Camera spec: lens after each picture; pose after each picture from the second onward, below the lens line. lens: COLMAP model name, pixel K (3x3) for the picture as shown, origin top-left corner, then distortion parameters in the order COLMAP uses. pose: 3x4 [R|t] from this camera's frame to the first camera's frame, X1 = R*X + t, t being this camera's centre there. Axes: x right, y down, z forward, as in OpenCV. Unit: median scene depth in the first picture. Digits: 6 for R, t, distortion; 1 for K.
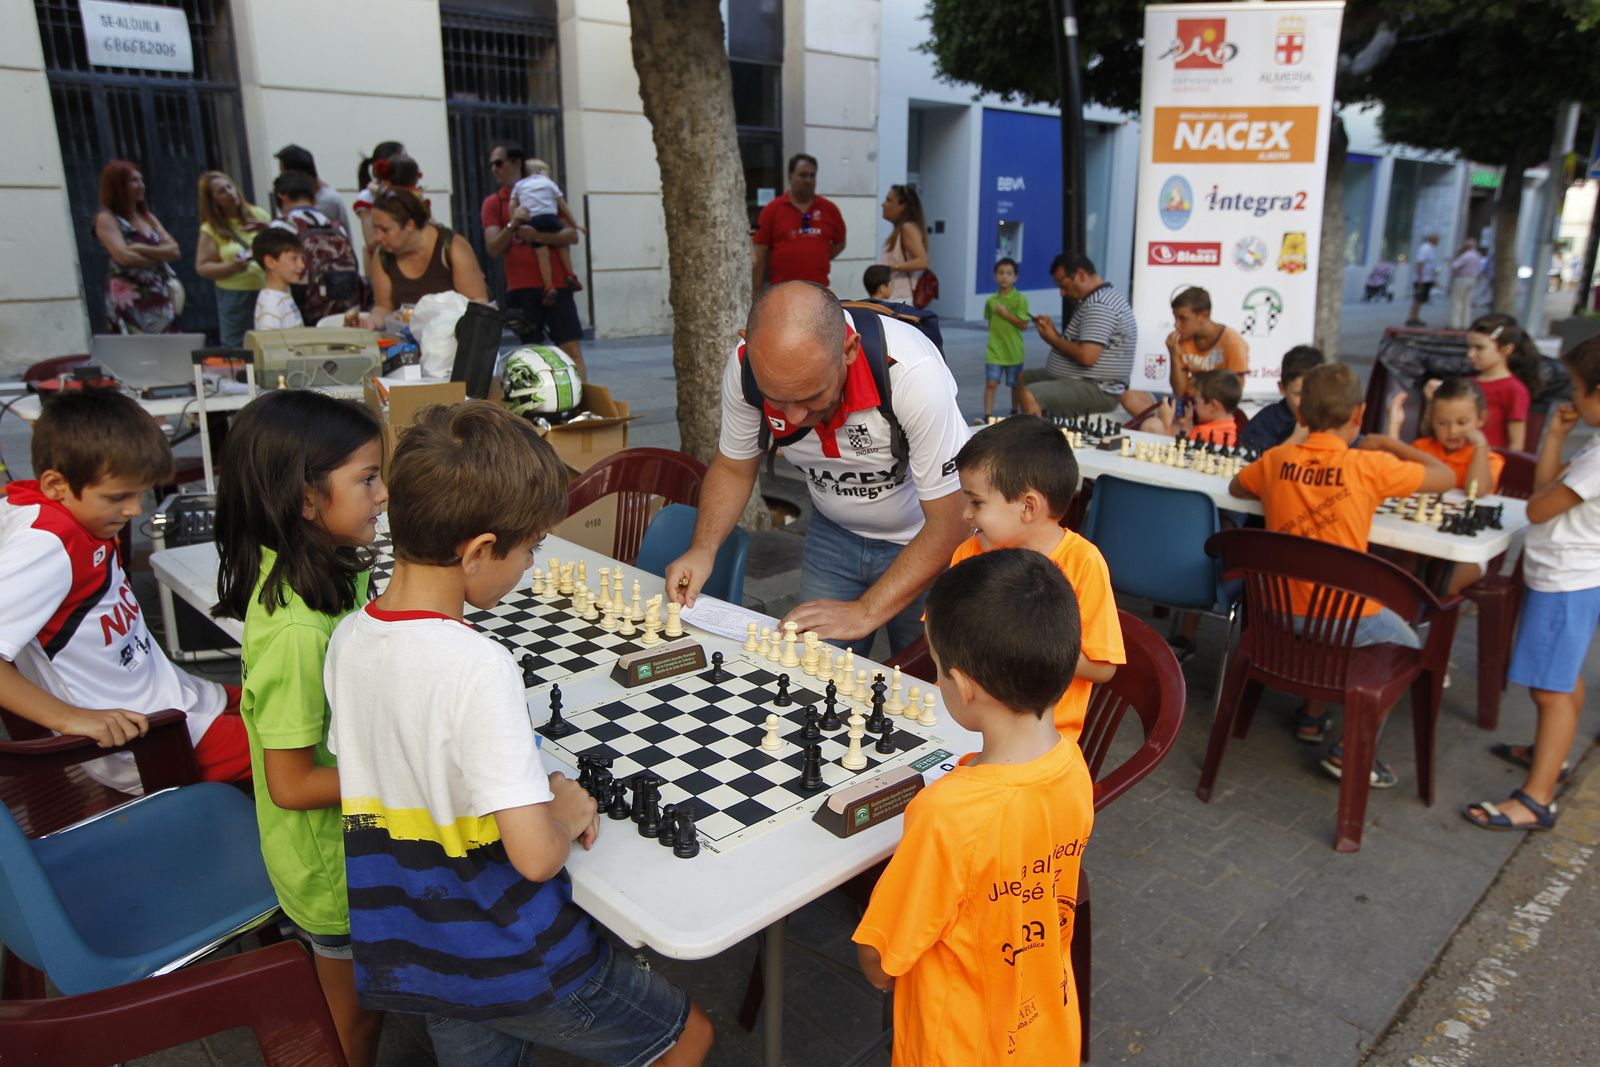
lens RADIAL K [[1106.3, 0, 800.0], [0, 1106.3, 533.5], [0, 0, 1]] dist [-0.058650, 0.043078]
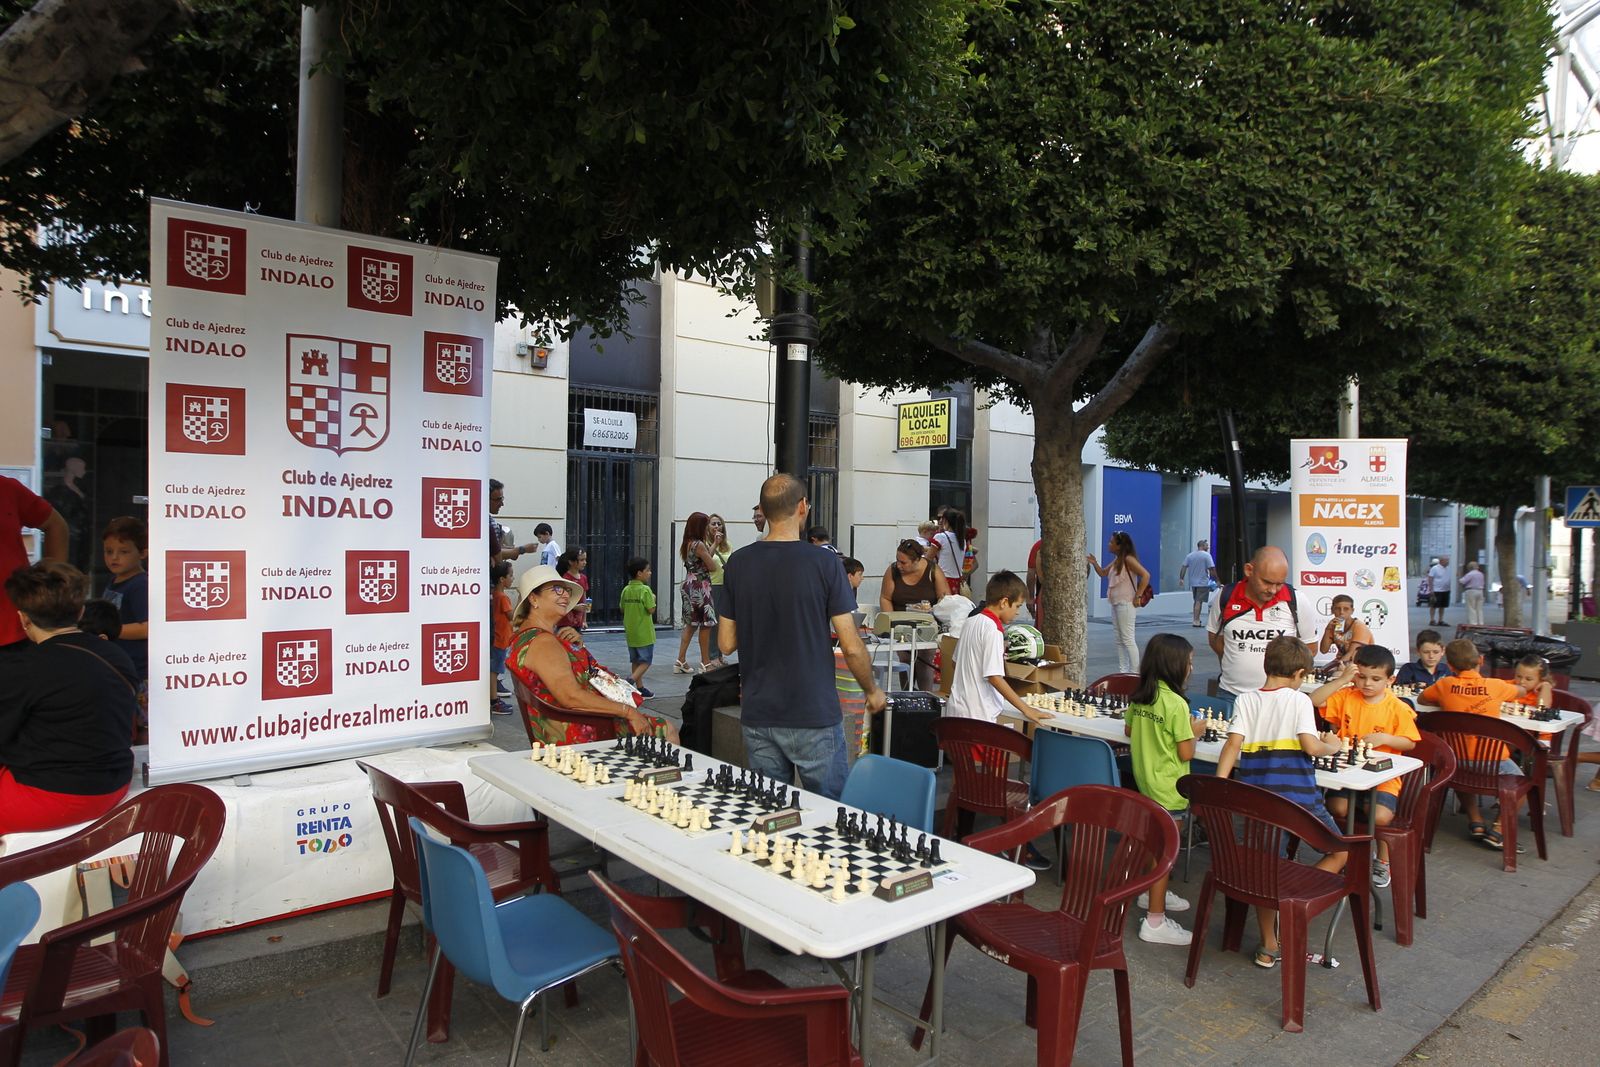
lens RADIAL K [[942.7, 0, 800.0], [0, 942.7, 533.5], [0, 0, 1]] dist [-0.059615, 0.021980]
pose [[0.996049, 0.017120, -0.087137, -0.322491], [-0.040185, 0.961923, -0.270350, 0.091126], [0.079191, 0.272784, 0.958811, -0.432865]]
